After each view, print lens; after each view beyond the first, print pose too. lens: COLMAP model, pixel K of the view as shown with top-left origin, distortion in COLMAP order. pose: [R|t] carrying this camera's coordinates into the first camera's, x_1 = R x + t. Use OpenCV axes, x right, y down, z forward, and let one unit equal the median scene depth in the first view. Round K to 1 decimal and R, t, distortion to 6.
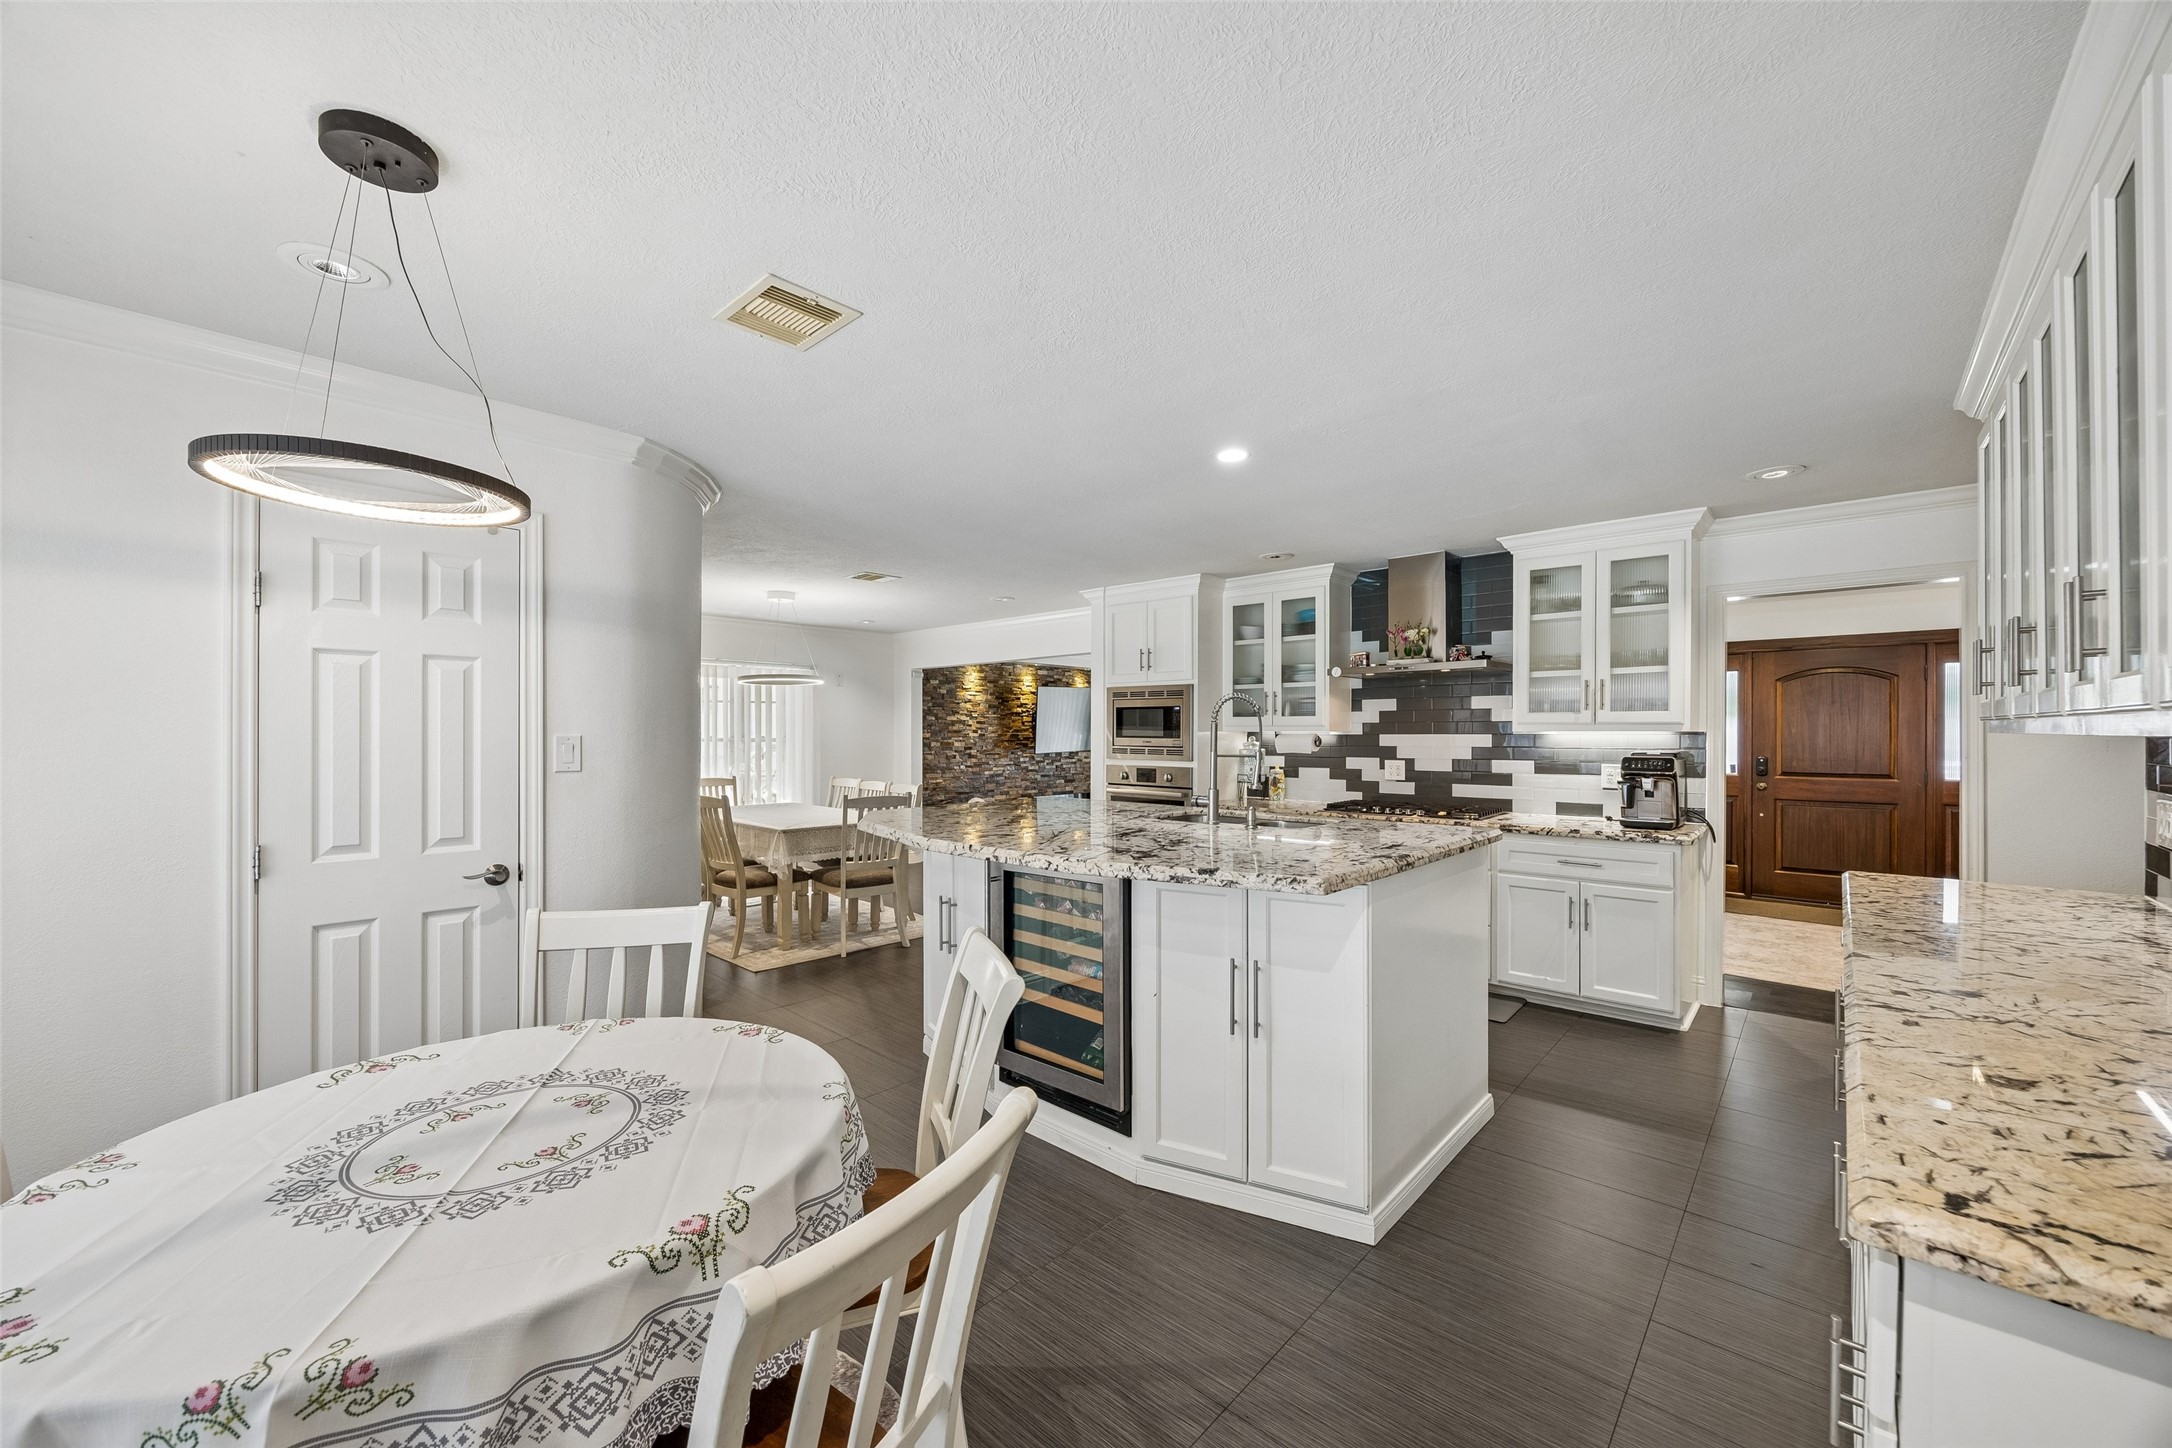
lens RADIAL K [[823.1, 0, 1076.5], [0, 823.1, 733.6], [0, 0, 1]] dist [-0.001941, -0.000192]
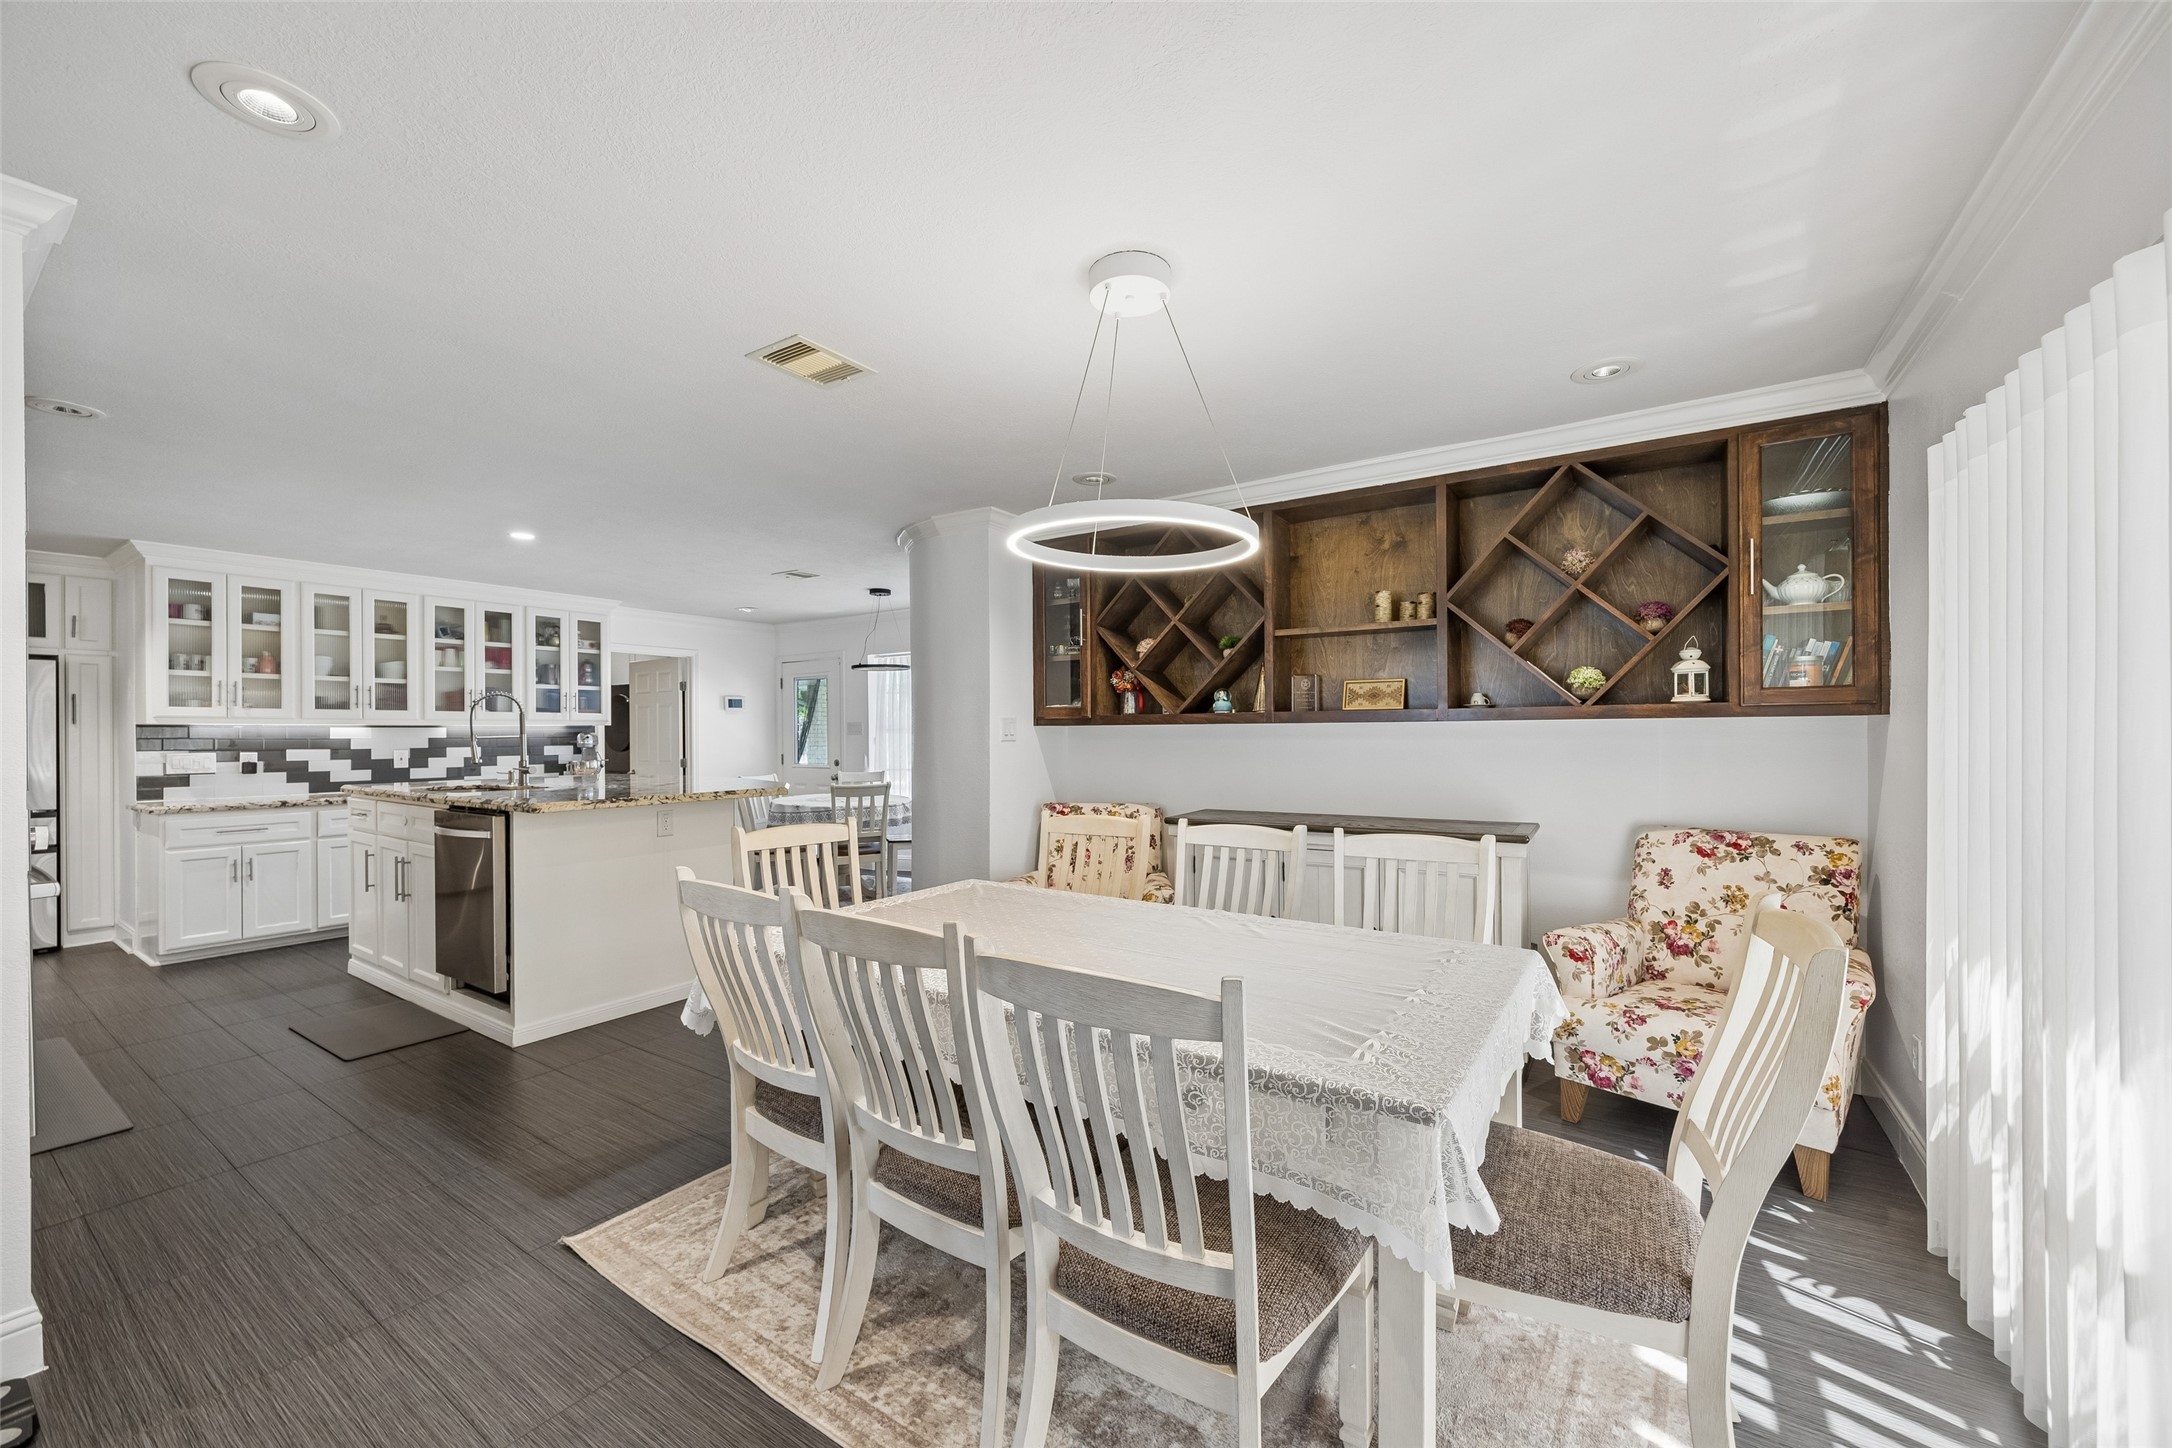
lens RADIAL K [[836.0, 0, 1089.7], [0, 836.0, 734.4], [0, 0, 1]] dist [0.000194, -0.002715]
pose [[-0.986268, 0.005654, -0.165058, -0.361116], [0.004989, 0.999978, 0.004445, 0.013214], [0.165079, 0.003561, -0.986274, 1.674249]]
